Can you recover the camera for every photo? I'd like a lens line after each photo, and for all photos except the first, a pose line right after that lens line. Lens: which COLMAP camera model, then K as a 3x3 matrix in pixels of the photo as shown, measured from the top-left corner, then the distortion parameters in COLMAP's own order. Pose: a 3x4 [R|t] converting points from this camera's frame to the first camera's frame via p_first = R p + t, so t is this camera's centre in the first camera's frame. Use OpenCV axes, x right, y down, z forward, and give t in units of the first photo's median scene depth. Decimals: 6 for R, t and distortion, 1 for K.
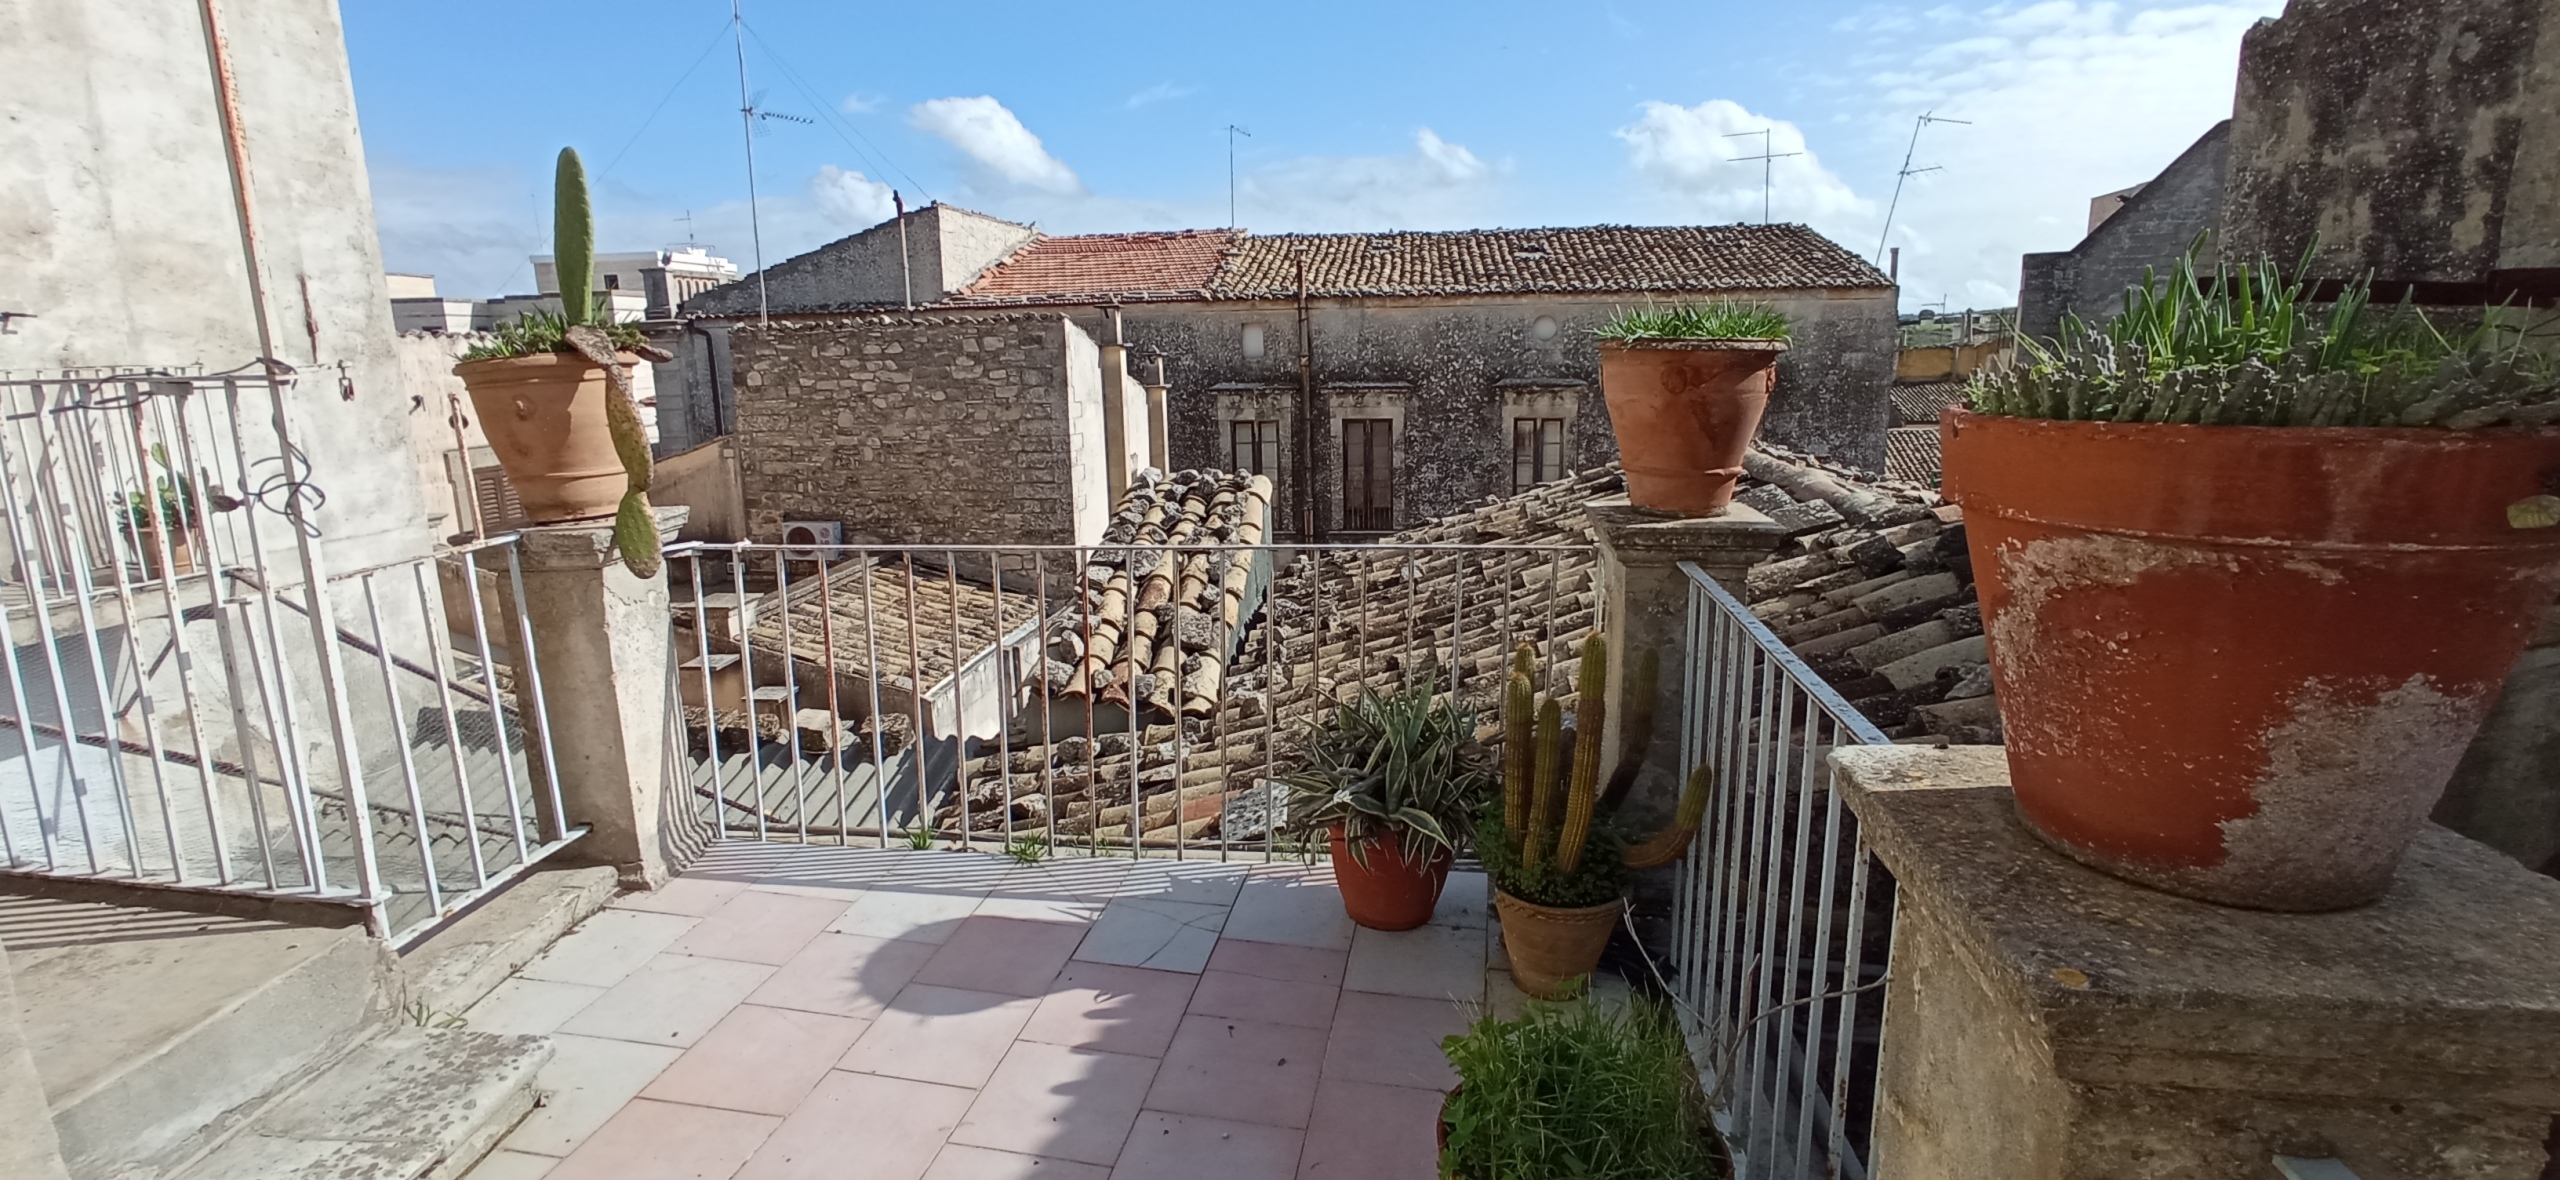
lens RADIAL K [[1273.6, 0, 1279.5], [0, 1273.6, 660.3], [0, 0, 1]] dist [-0.100009, 0.105566]
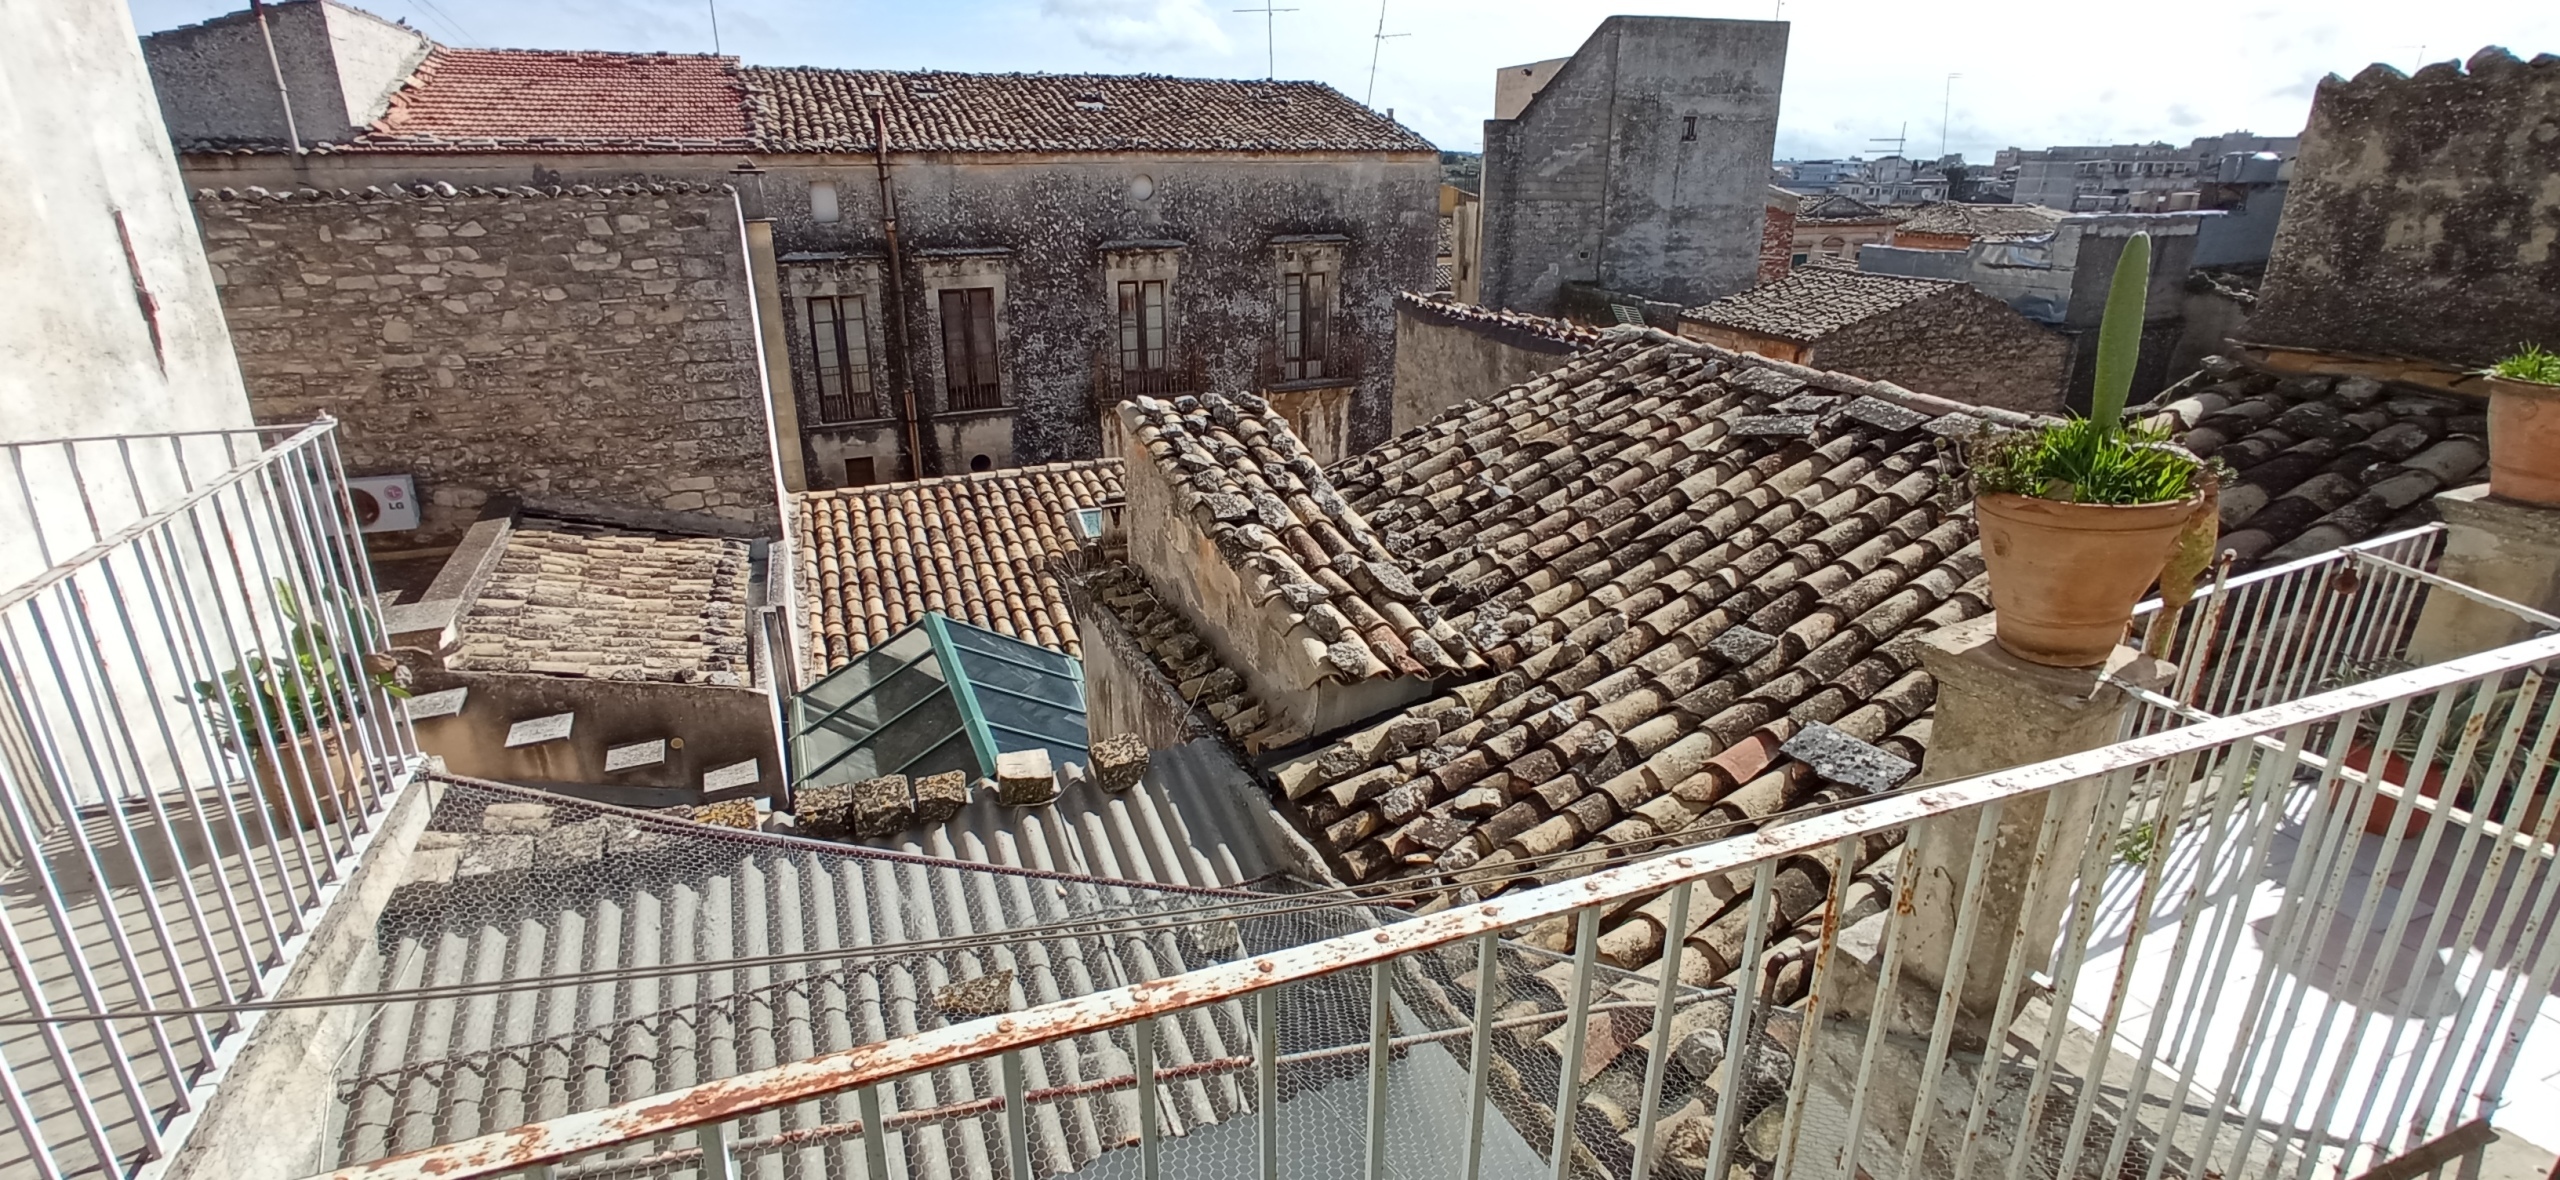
lens RADIAL K [[1231.5, 0, 1286.0], [0, 1231.5, 666.0], [0, 0, 1]] dist [-0.064378, 0.047598]
pose [[0.831922, -0.196276, 0.519019, -0.265440], [0.116208, 0.976237, 0.182913, -0.059744], [-0.542587, -0.091855, 0.834962, 0.107864]]
